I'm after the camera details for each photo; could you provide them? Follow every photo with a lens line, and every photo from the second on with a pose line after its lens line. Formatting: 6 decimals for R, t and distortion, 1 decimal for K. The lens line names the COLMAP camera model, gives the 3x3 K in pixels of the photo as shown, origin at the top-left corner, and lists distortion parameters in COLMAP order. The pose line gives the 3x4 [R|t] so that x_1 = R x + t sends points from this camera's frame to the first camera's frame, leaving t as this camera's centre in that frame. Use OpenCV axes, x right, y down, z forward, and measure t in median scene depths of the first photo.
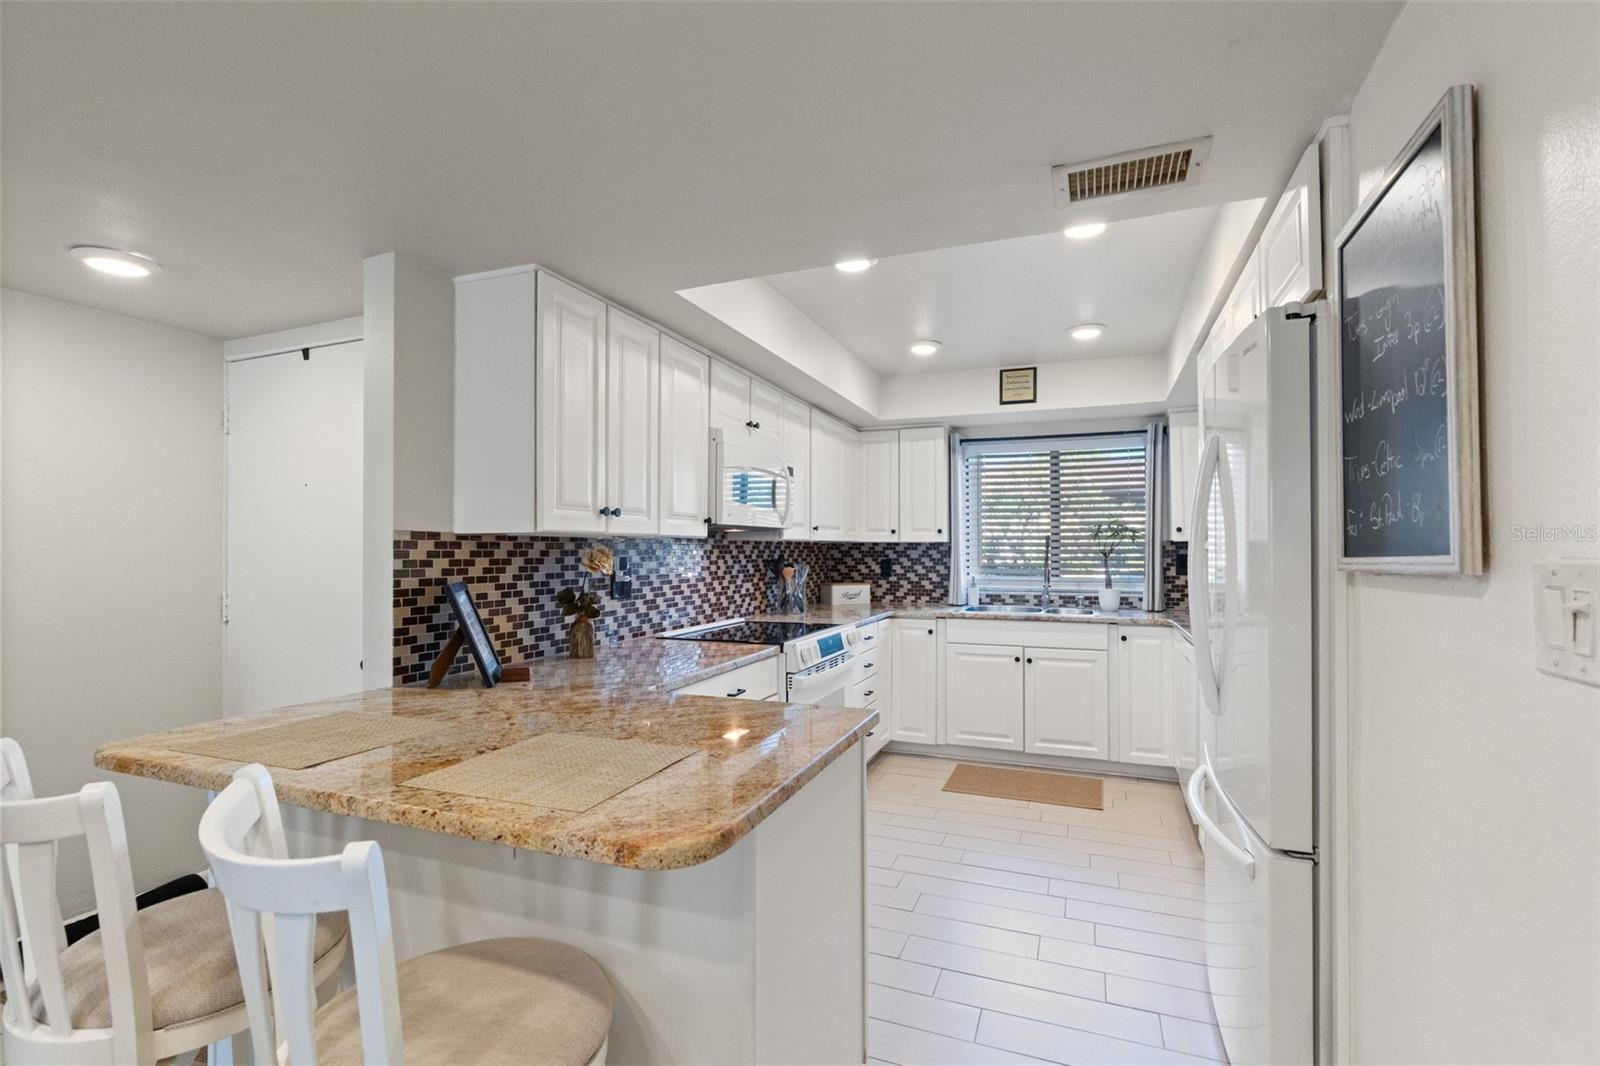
lens RADIAL K [[729.3, 0, 808.9], [0, 729.3, 536.4], [0, 0, 1]] dist [-0.010438, 0.004548]
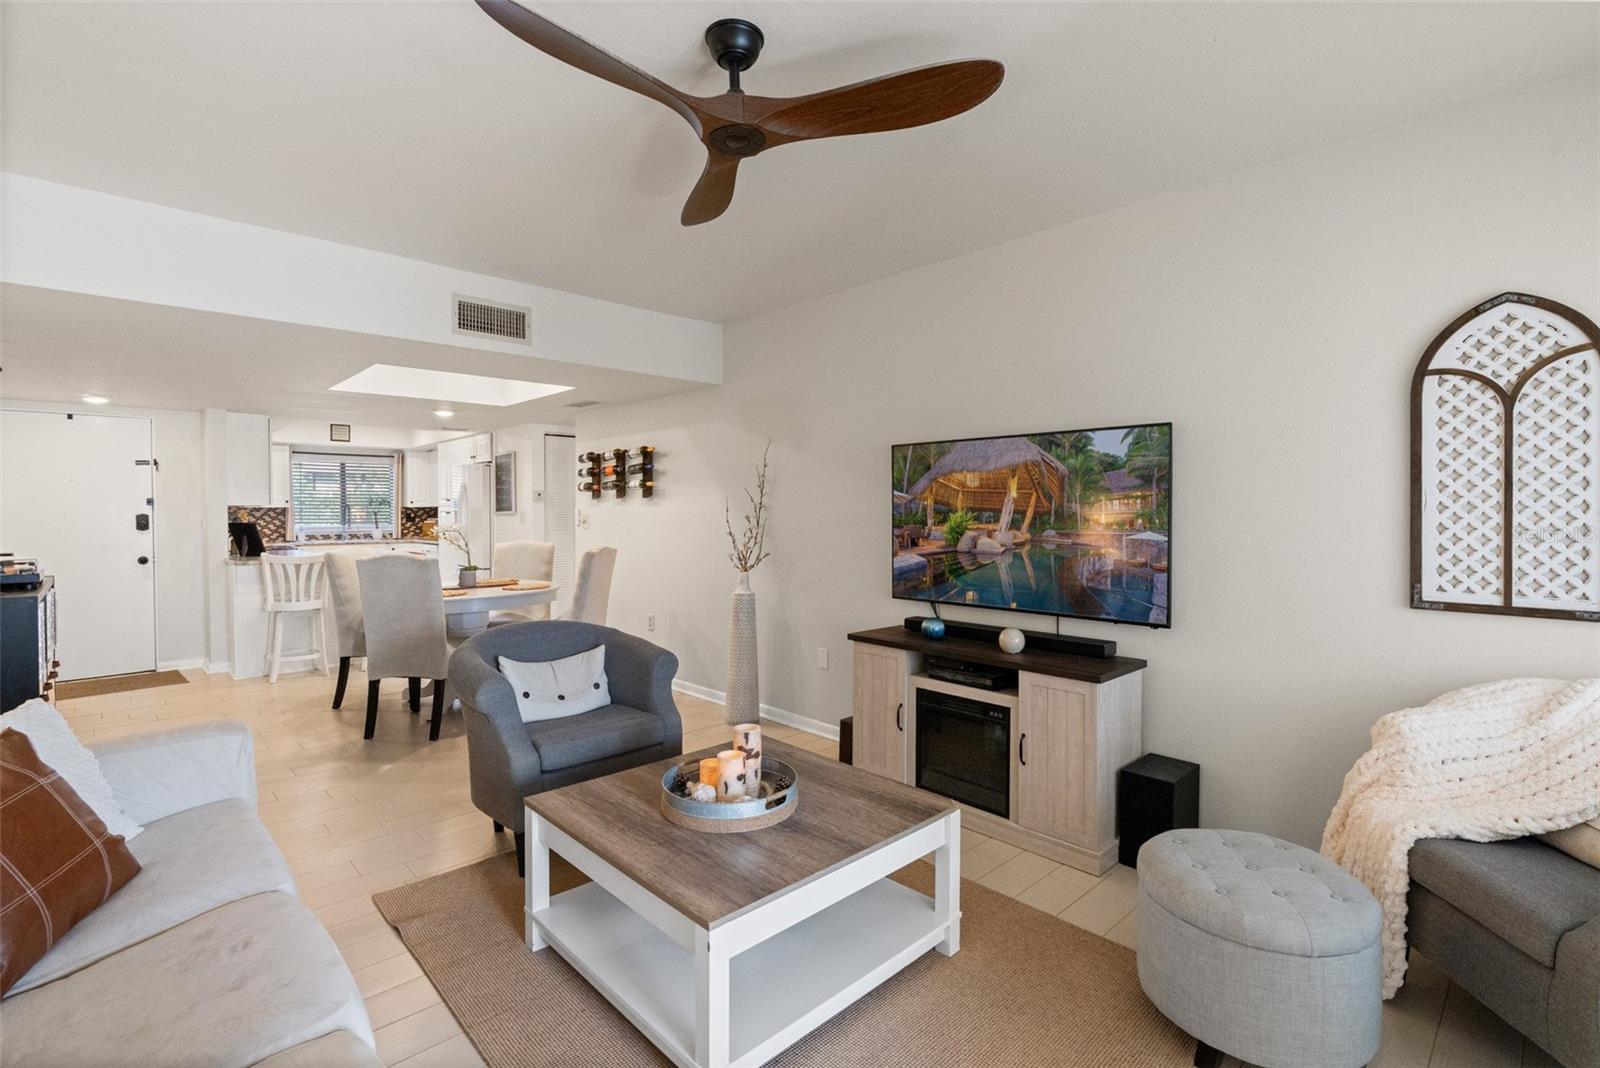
lens RADIAL K [[729.3, 0, 806.7], [0, 729.3, 526.7], [0, 0, 1]] dist [-0.010438, 0.004548]
pose [[0.422230, -0.022197, 0.906217, -1.055065], [-0.012486, 0.999463, 0.030299, -0.017551], [-0.906403, -0.024108, 0.421726, -1.115541]]
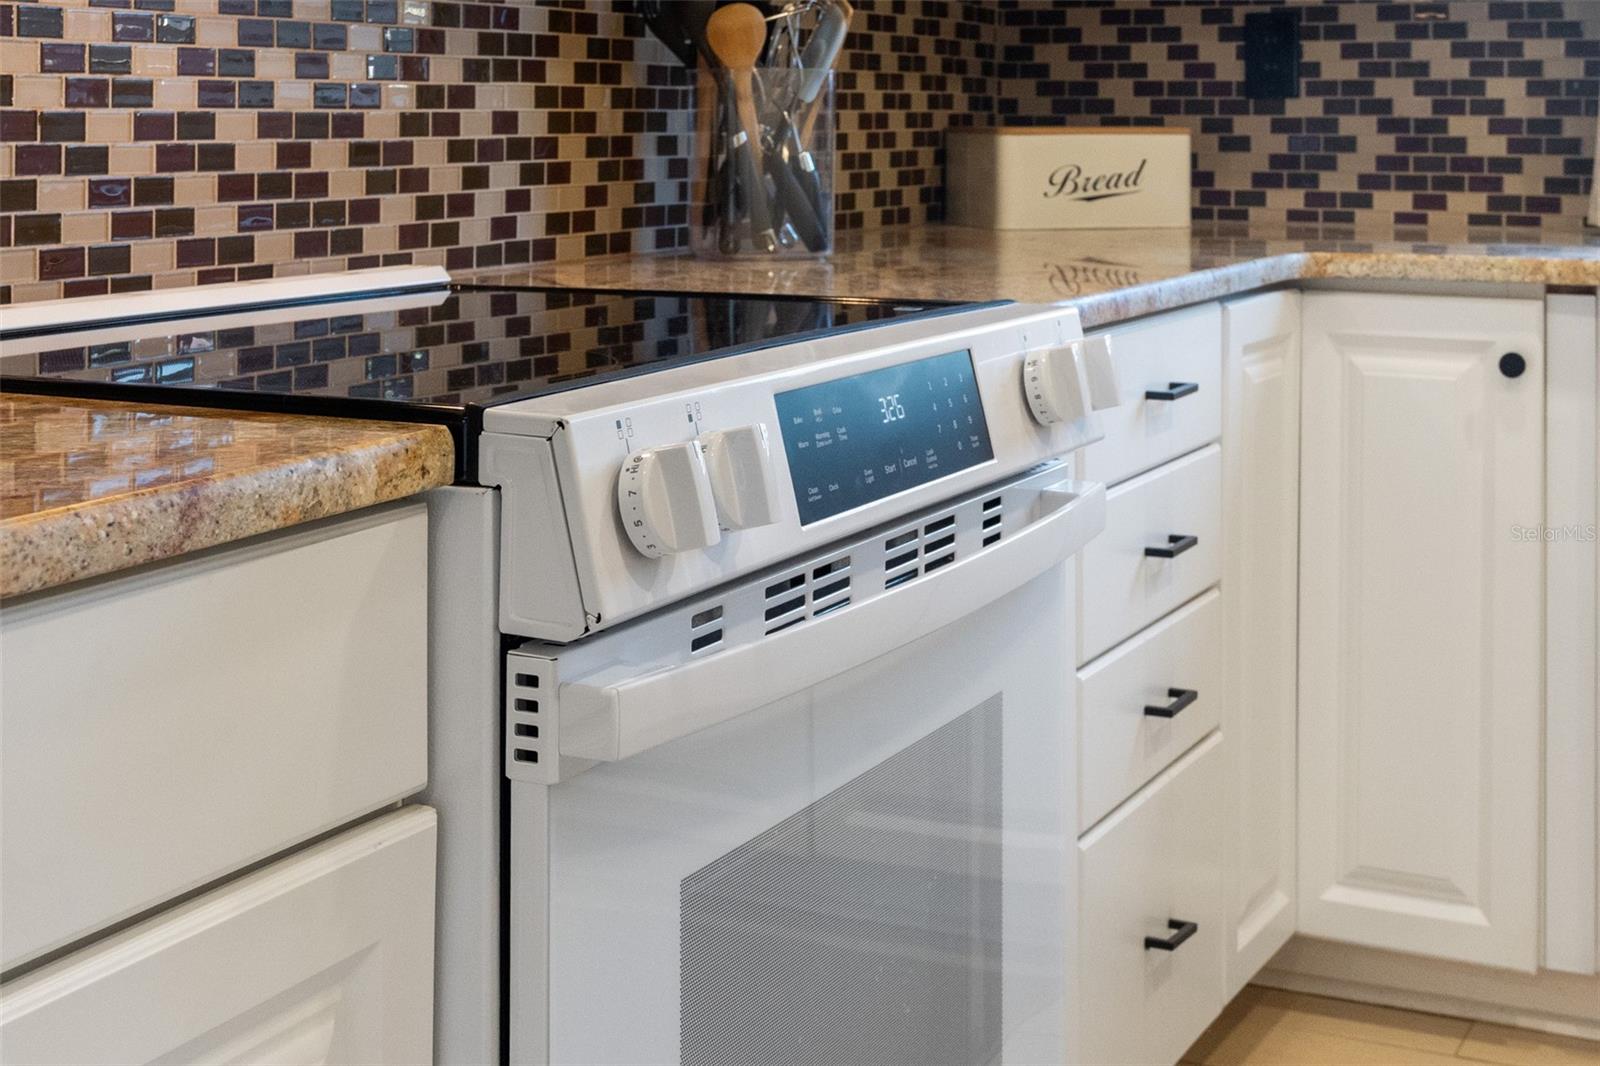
lens RADIAL K [[2383.6, 0, 795.7], [0, 2383.6, 142.7], [0, 0, 1]] dist [0.013035, 0.000000]
pose [[0.996018, 0.005436, -0.088990, 0.039914], [-0.002590, 0.999482, 0.032064, 0.056730], [0.089118, -0.031705, 0.995516, 0.391309]]
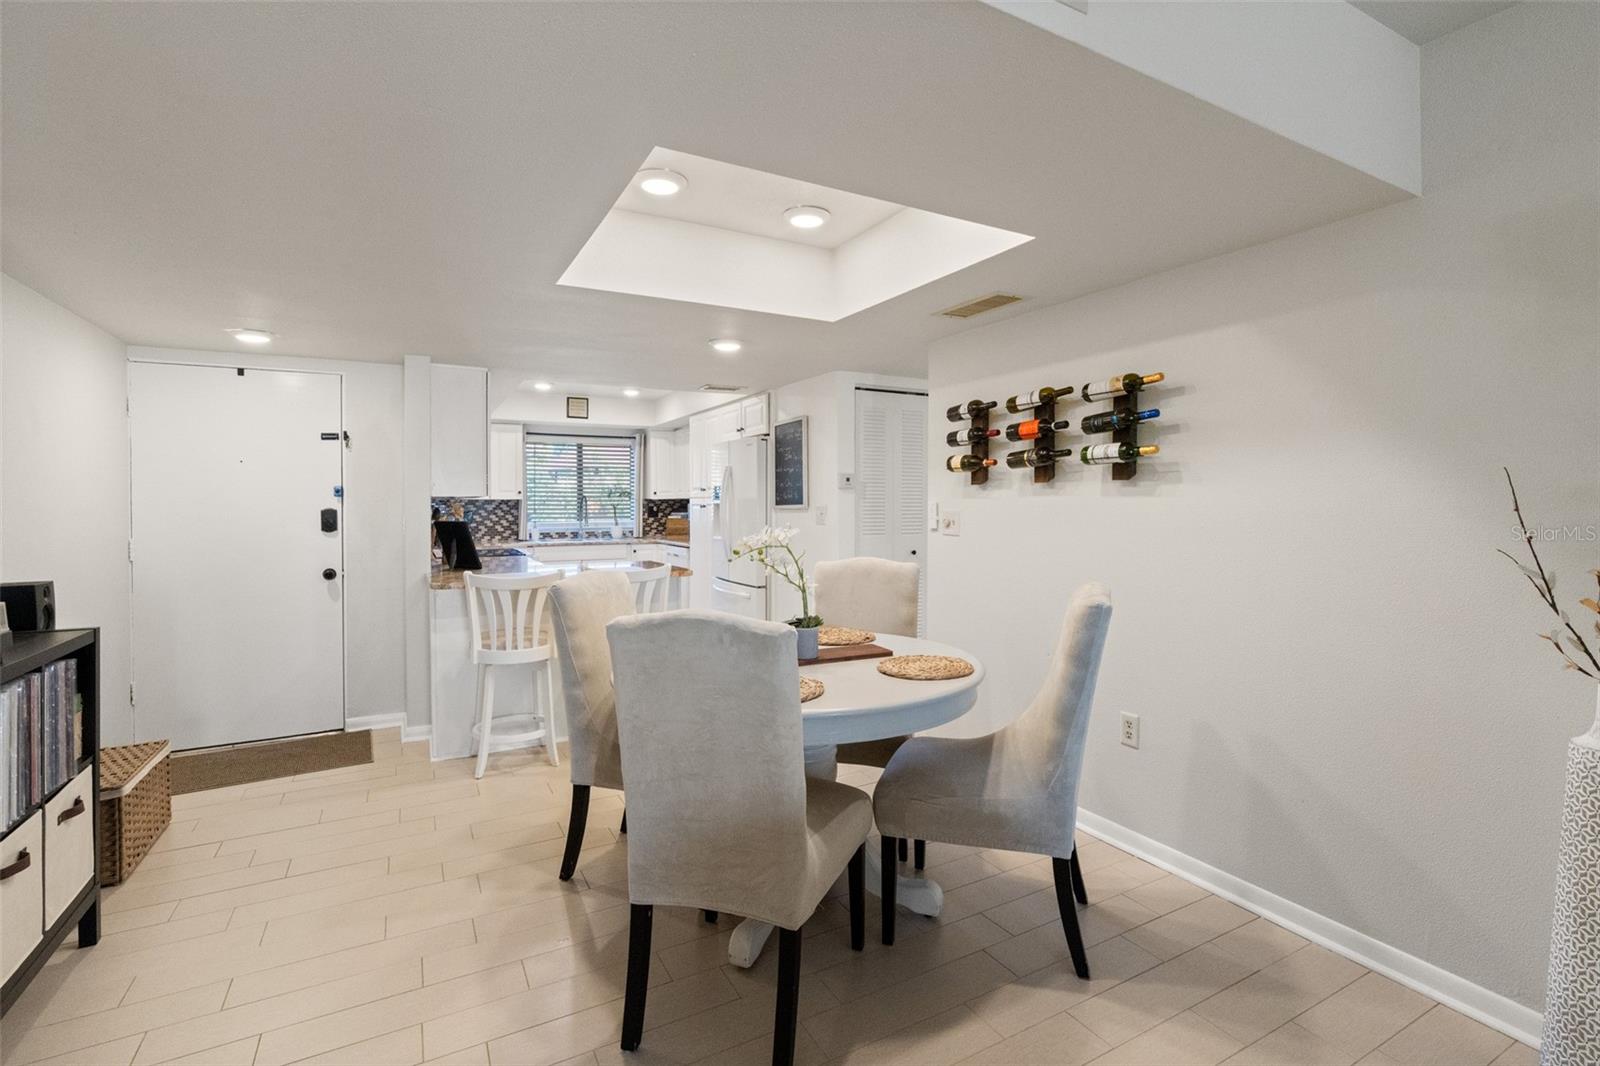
lens RADIAL K [[729.3, 0, 809.2], [0, 729.3, 507.8], [0, 0, 1]] dist [-0.010438, 0.004548]
pose [[0.642905, -0.007229, 0.765911, -0.677142], [-0.010414, 0.999781, 0.018177, -0.010236], [-0.765875, -0.019662, 0.642689, -0.520288]]
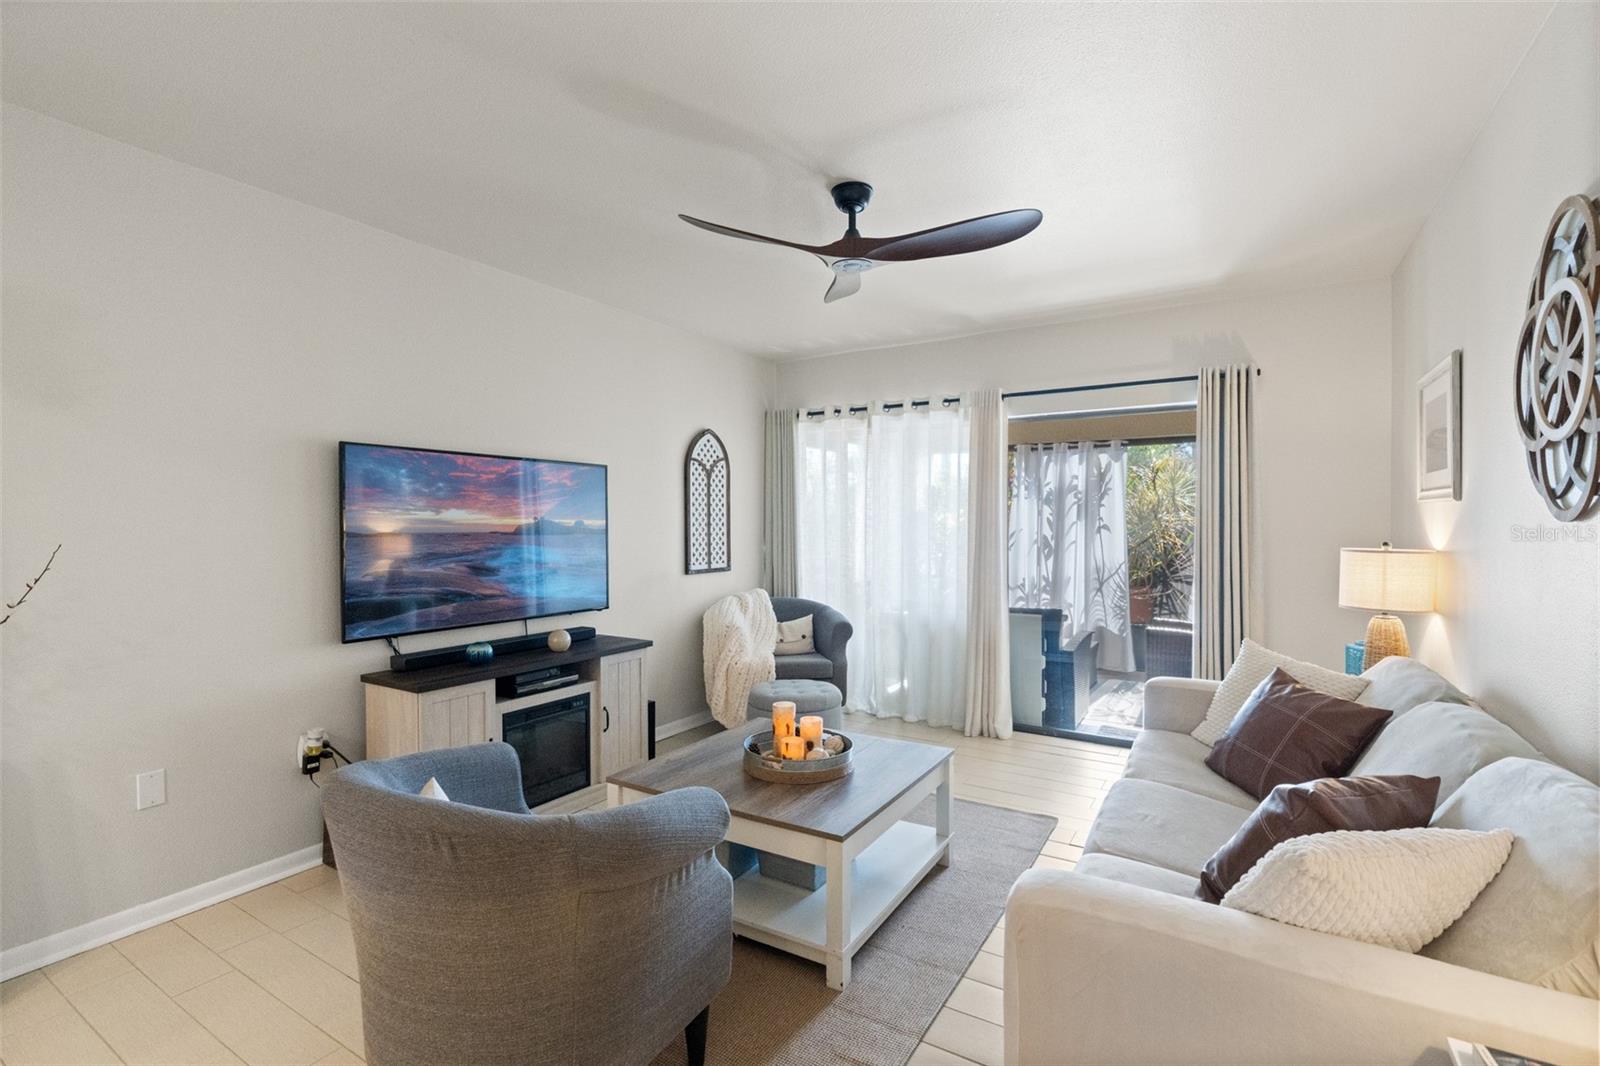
lens RADIAL K [[729.3, 0, 803.1], [0, 729.3, 537.8], [0, 0, 1]] dist [-0.010438, 0.004548]
pose [[-0.984057, -0.002535, 0.177835, -0.747686], [-0.002263, 0.999996, 0.001733, -0.004075], [-0.177838, 0.001303, -0.984059, -0.277411]]
